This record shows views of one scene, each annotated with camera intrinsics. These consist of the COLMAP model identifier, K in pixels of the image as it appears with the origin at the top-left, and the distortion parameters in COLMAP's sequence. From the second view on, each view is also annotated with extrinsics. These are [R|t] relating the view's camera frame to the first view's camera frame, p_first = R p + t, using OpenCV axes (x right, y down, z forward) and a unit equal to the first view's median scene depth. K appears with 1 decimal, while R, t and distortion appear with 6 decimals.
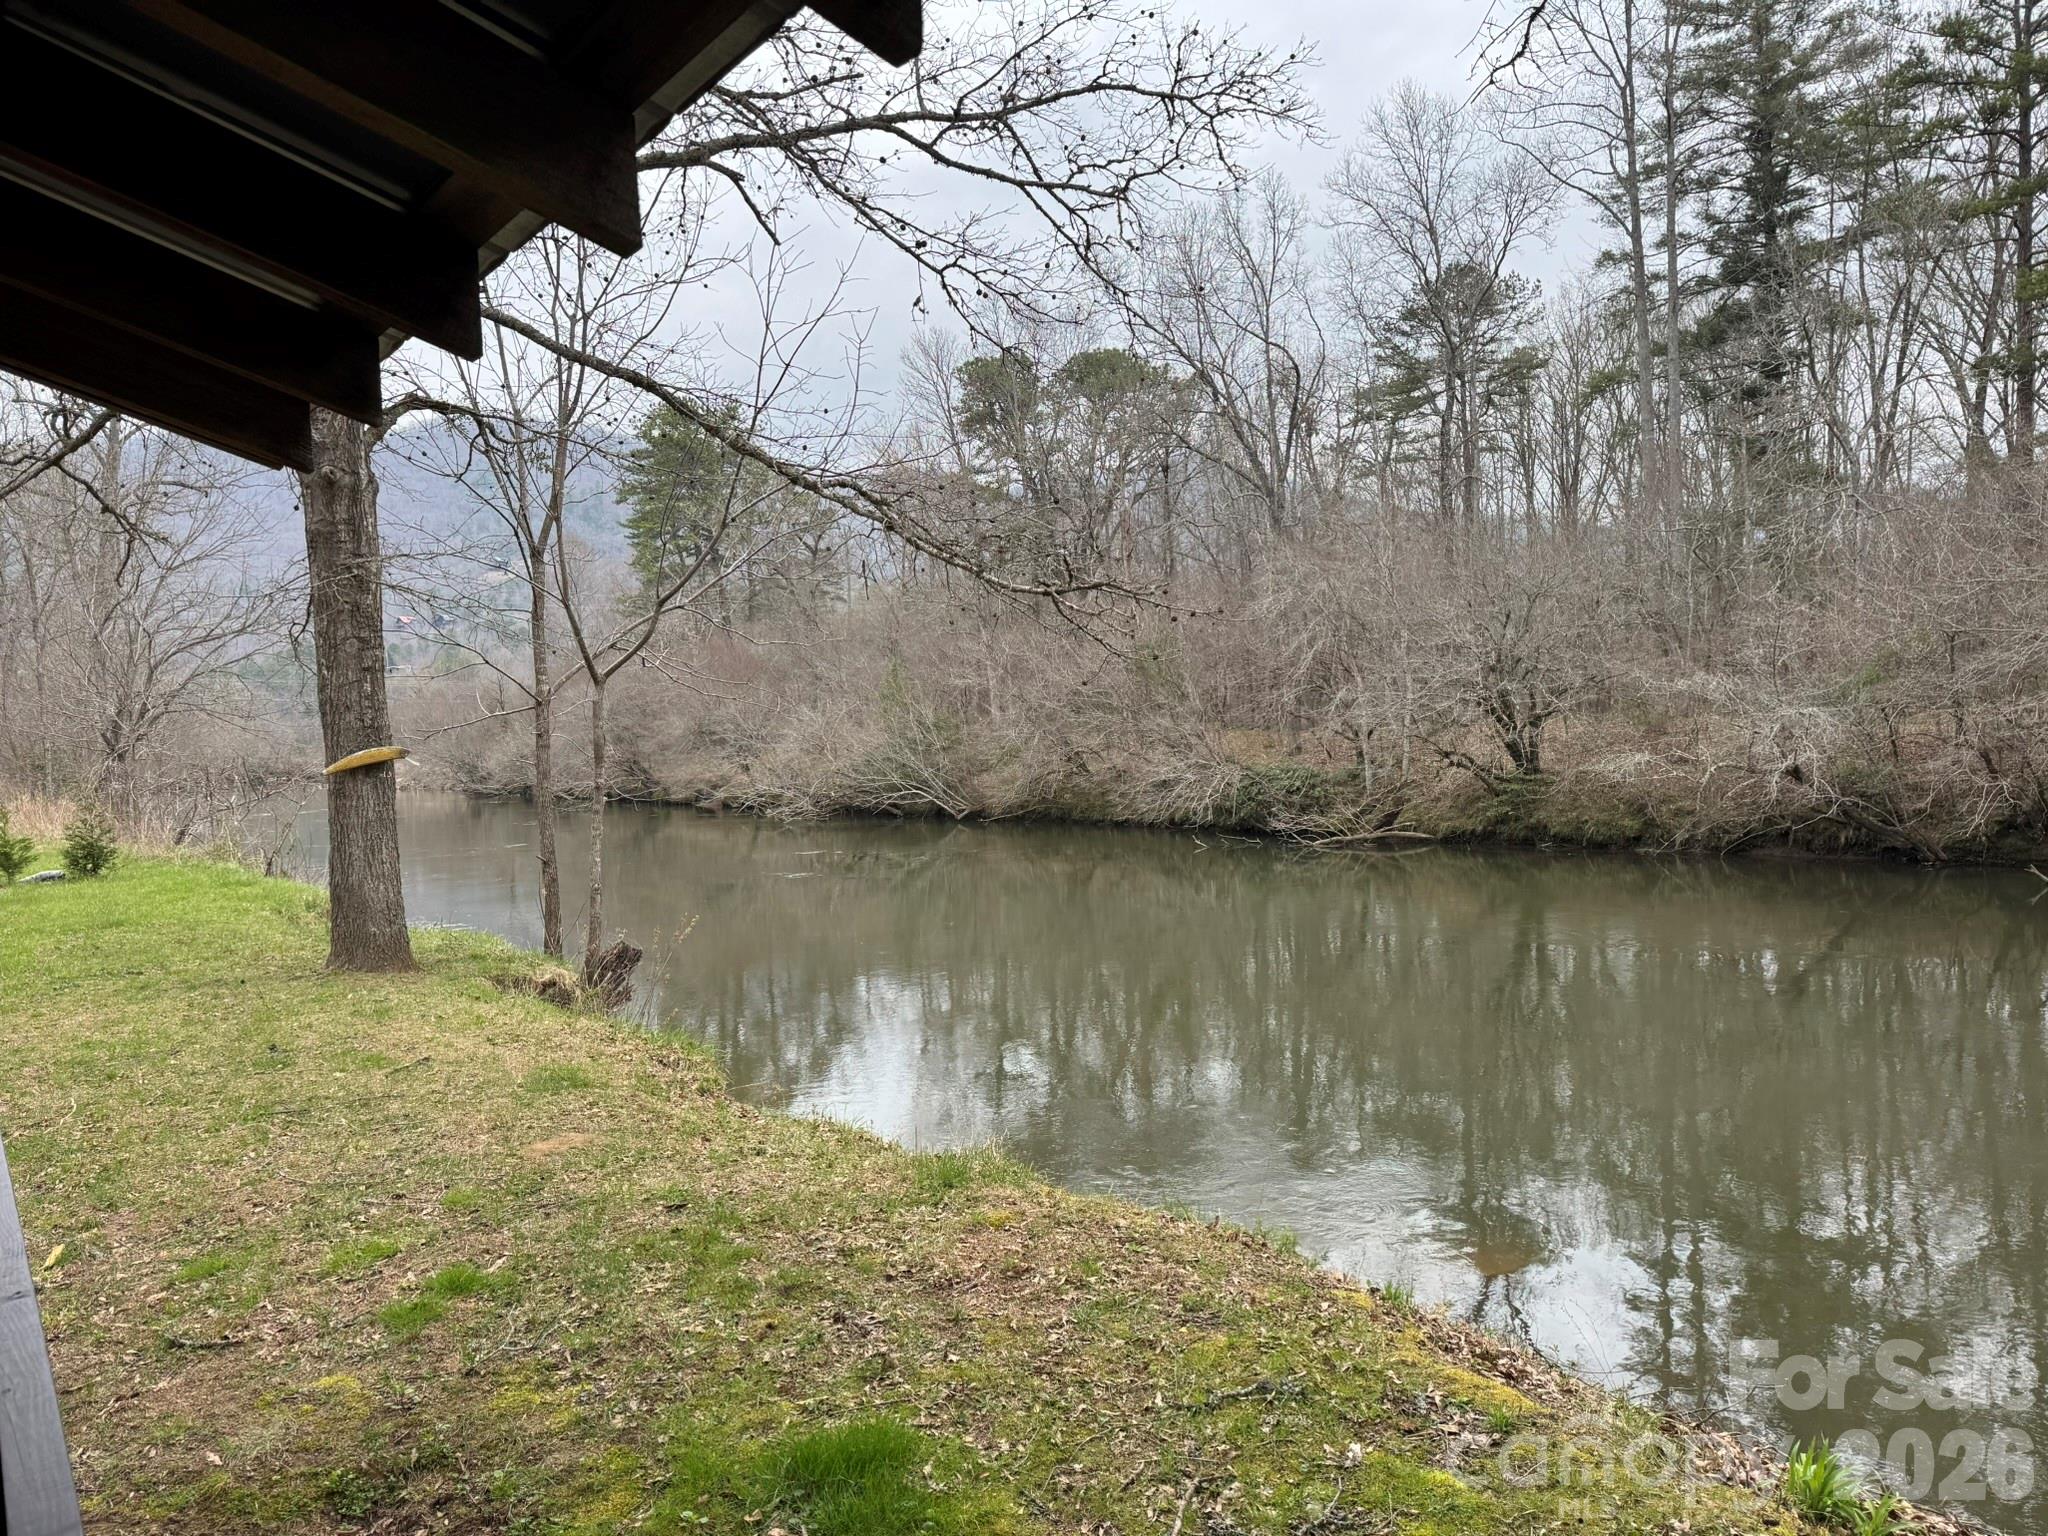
lens RADIAL K [[1441.2, 0, 1016.7], [0, 1441.2, 783.7], [0, 0, 1]] dist [0.069473, -0.062708]
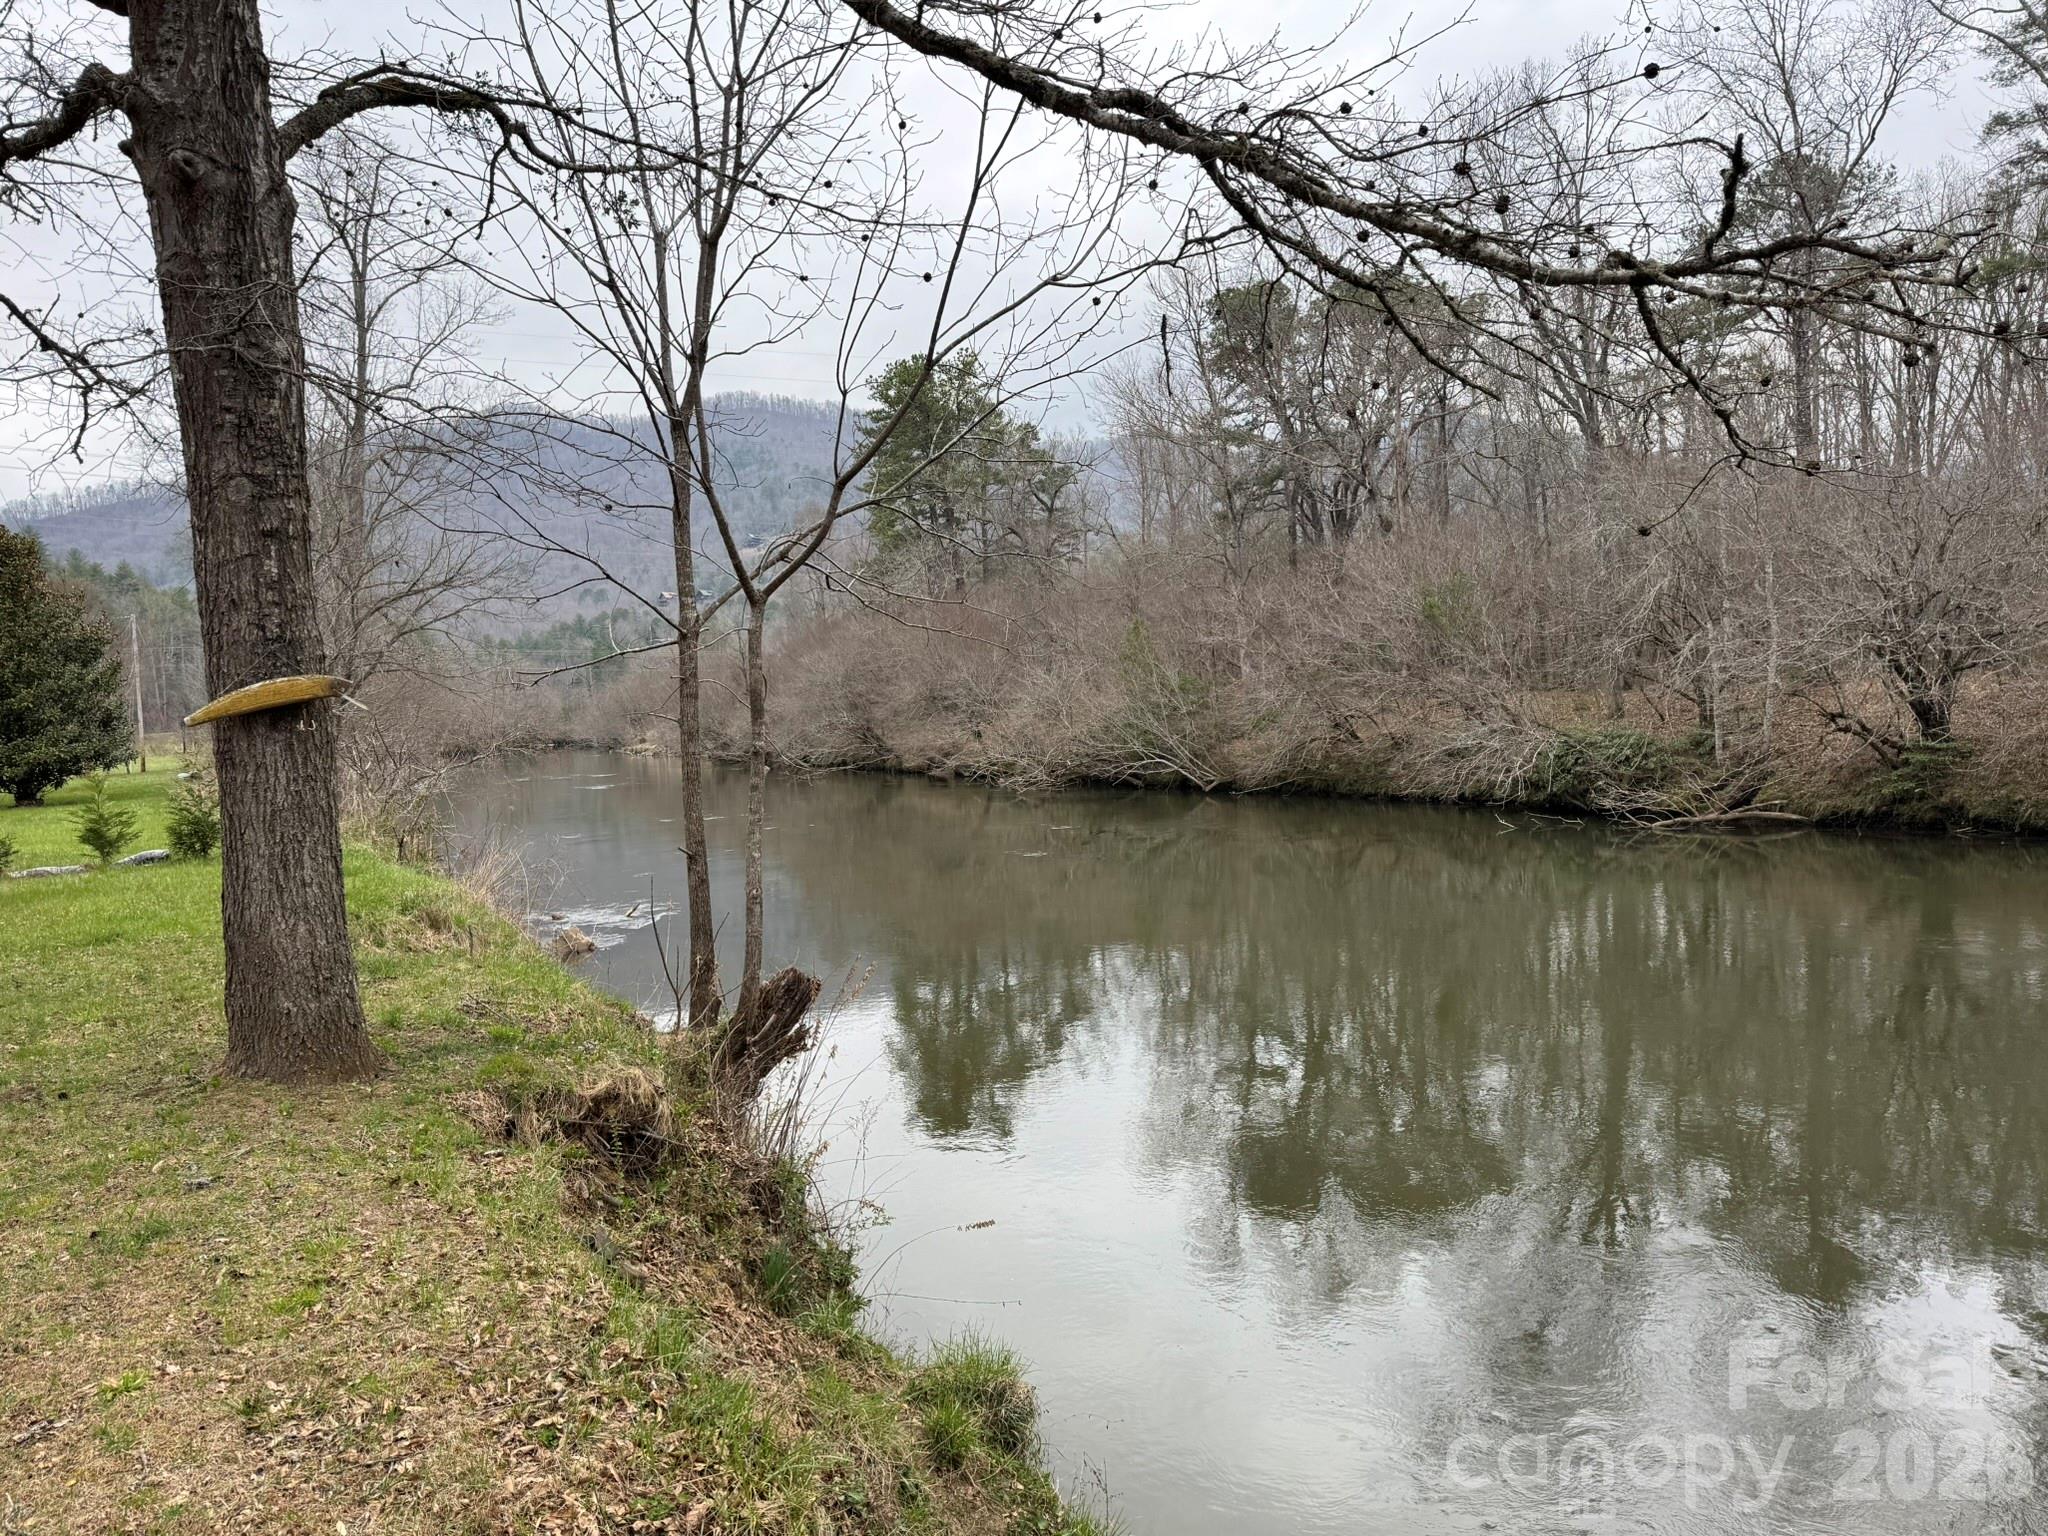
lens RADIAL K [[1441.2, 0, 1004.7], [0, 1441.2, 784.4], [0, 0, 1]] dist [0.069473, -0.062708]
pose [[0.985720, 0.007215, -0.168237, -0.017488], [-0.003481, 0.999741, 0.022479, 0.000560], [0.168355, -0.021572, 0.985490, 0.111215]]
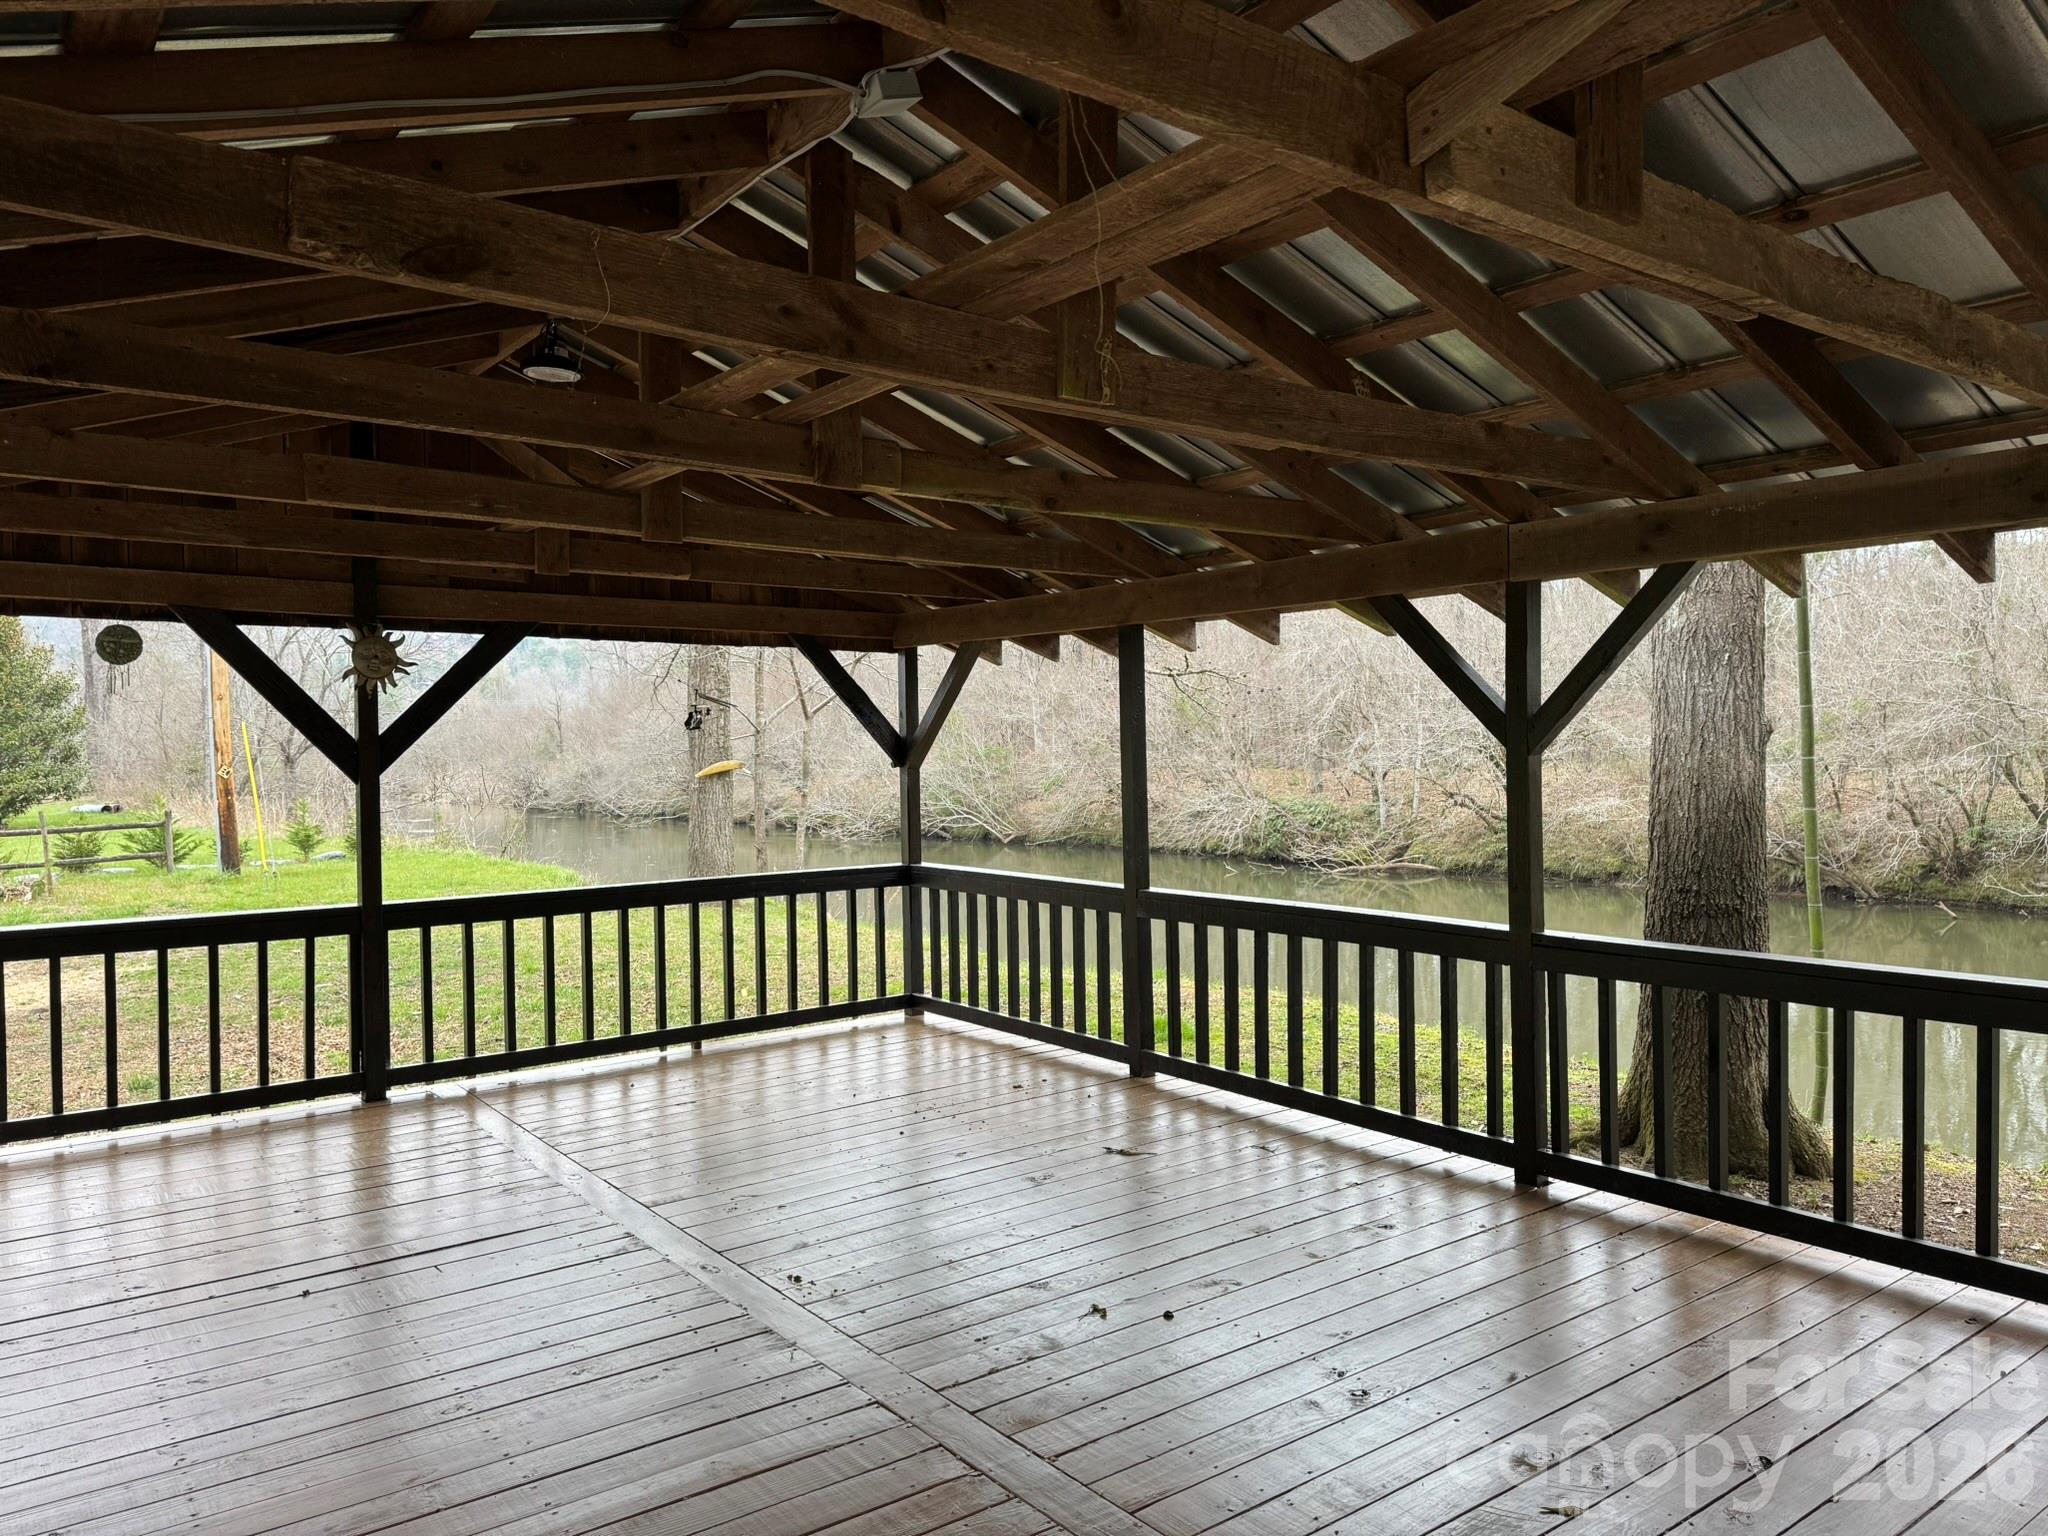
lens RADIAL K [[1441.2, 0, 1030.6], [0, 1441.2, 774.2], [0, 0, 1]] dist [0.069473, -0.062708]
pose [[0.999567, 0.029111, -0.004174, -0.024484], [-0.029221, 0.999145, -0.029259, 0.005489], [0.003319, 0.029369, 0.999563, -0.117311]]
